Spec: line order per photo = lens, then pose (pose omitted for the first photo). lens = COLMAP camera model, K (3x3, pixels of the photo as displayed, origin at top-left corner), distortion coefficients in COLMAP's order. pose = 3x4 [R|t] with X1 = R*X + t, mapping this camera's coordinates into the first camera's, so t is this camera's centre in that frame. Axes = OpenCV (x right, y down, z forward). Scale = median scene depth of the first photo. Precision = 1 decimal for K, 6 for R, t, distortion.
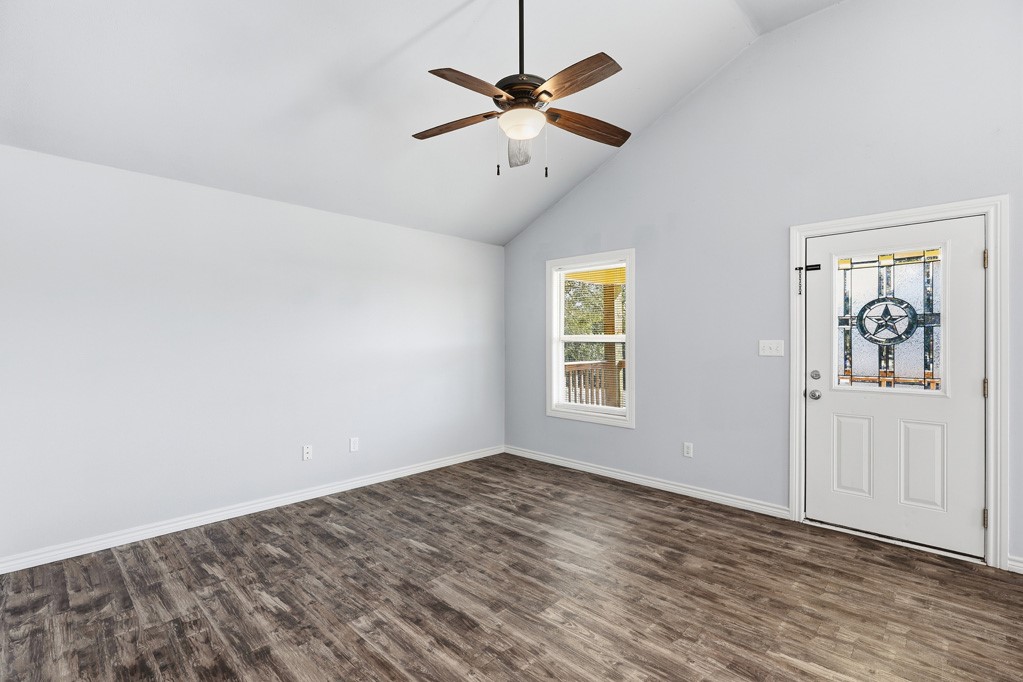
lens RADIAL K [[472.6, 0, 511.0], [0, 472.6, 340.4], [0, 0, 1]] dist [-0.000193, 0.000306]
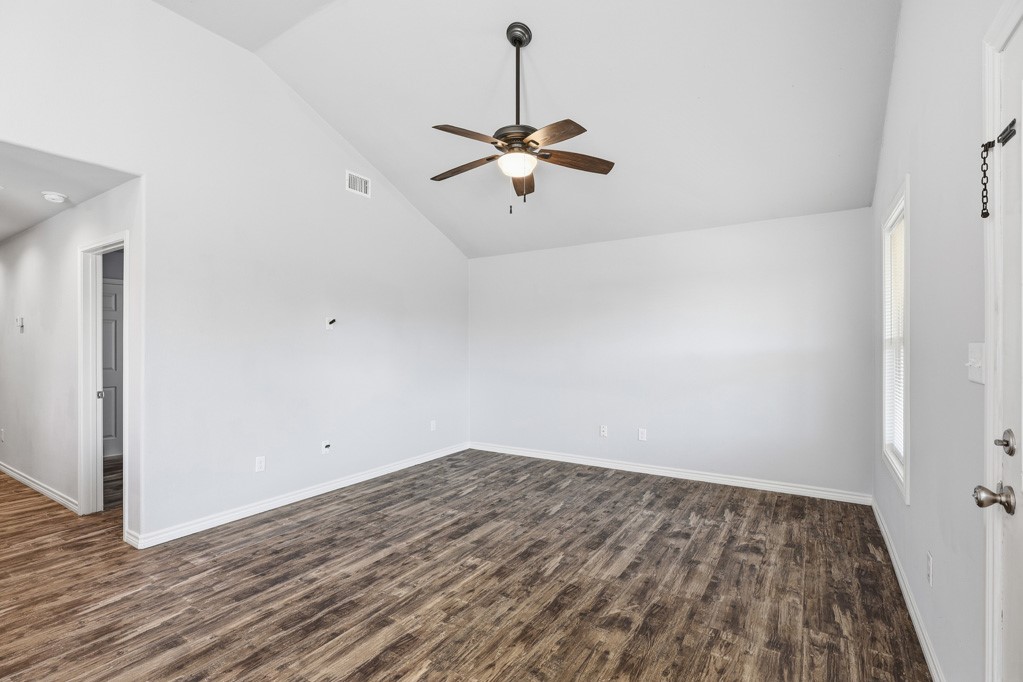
lens RADIAL K [[472.6, 0, 511.0], [0, 472.6, 340.4], [0, 0, 1]] dist [-0.000193, 0.000306]
pose [[0.194288, -0.009764, -0.980896, 0.963878], [0.007318, 0.999937, -0.008505, -0.002646], [0.980917, -0.005526, 0.194347, 0.605719]]
